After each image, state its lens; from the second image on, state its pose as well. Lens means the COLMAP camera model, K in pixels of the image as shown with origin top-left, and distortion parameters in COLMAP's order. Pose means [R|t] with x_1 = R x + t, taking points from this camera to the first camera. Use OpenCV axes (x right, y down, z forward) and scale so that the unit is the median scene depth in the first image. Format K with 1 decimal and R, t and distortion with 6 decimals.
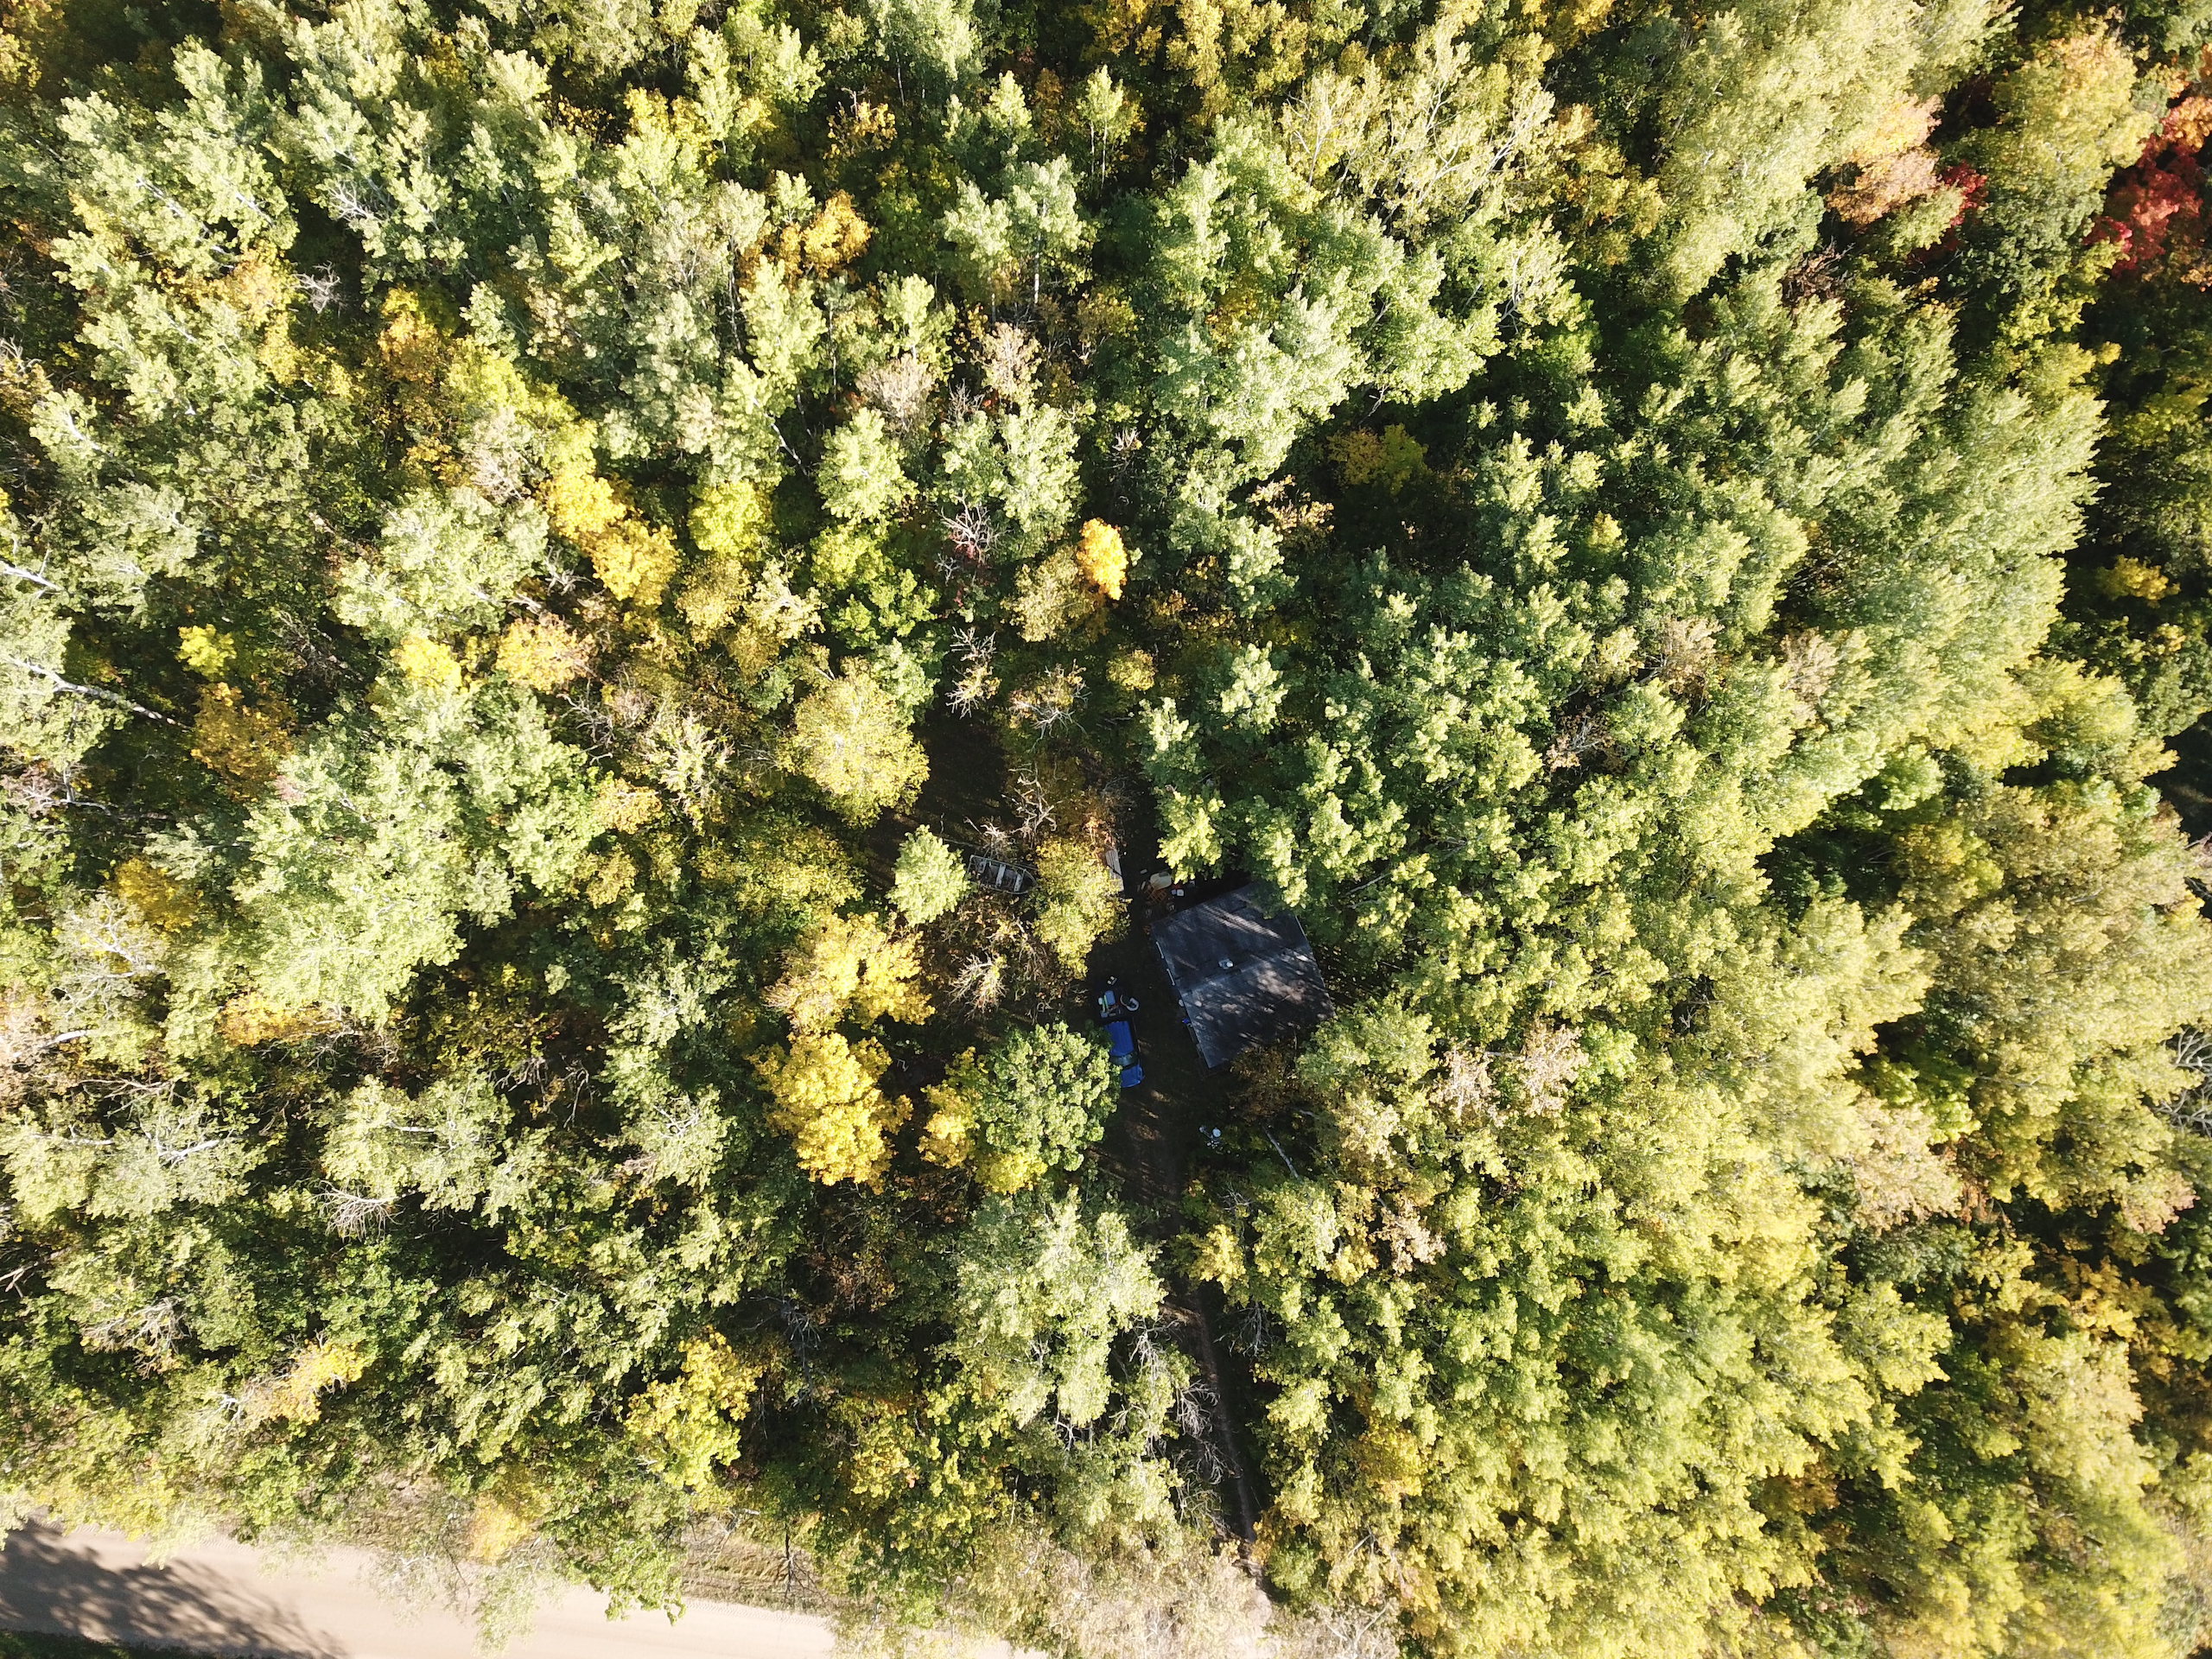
lens RADIAL K [[1664.3, 0, 1106.0], [0, 1664.3, 829.5], [0, 0, 1]] dist [0.030574, -0.041486]
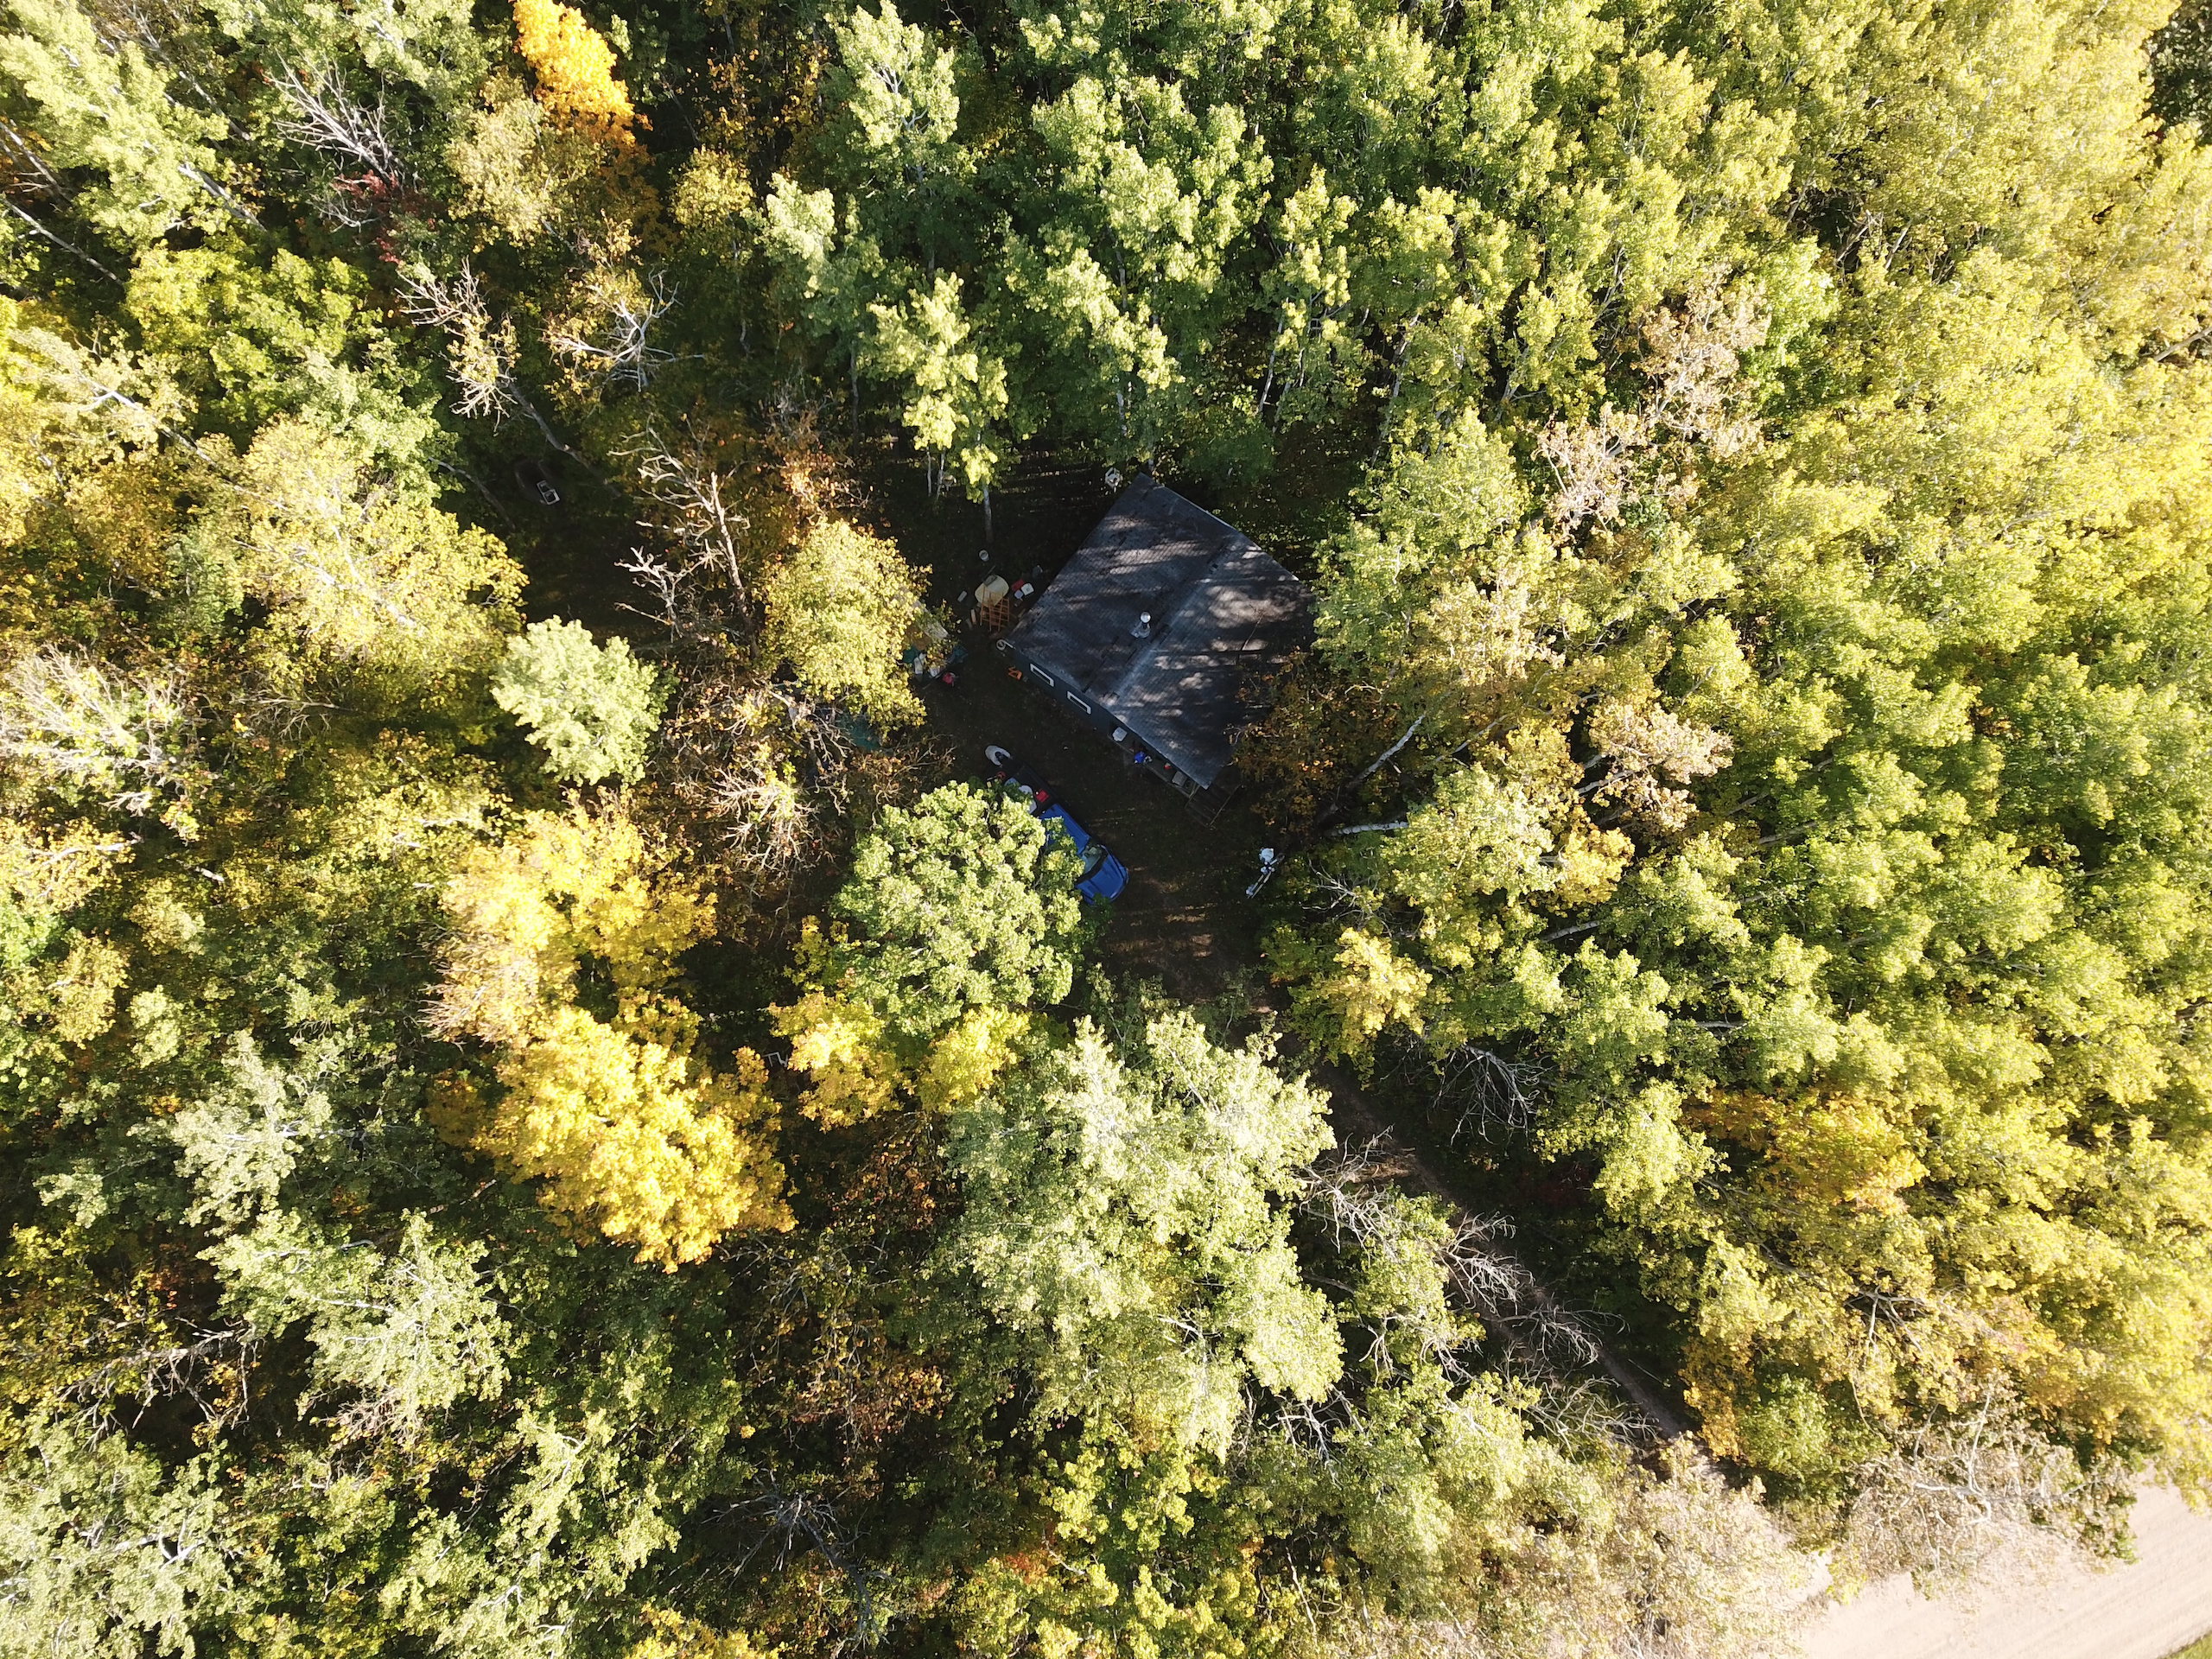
lens RADIAL K [[1664.3, 0, 1106.0], [0, 1664.3, 829.5], [0, 0, 1]] dist [0.030574, -0.041486]
pose [[0.858269, -0.510780, 0.049782, -0.007701], [0.512975, 0.856719, -0.053754, 0.193941], [-0.015193, 0.071672, 0.997313, 0.455088]]
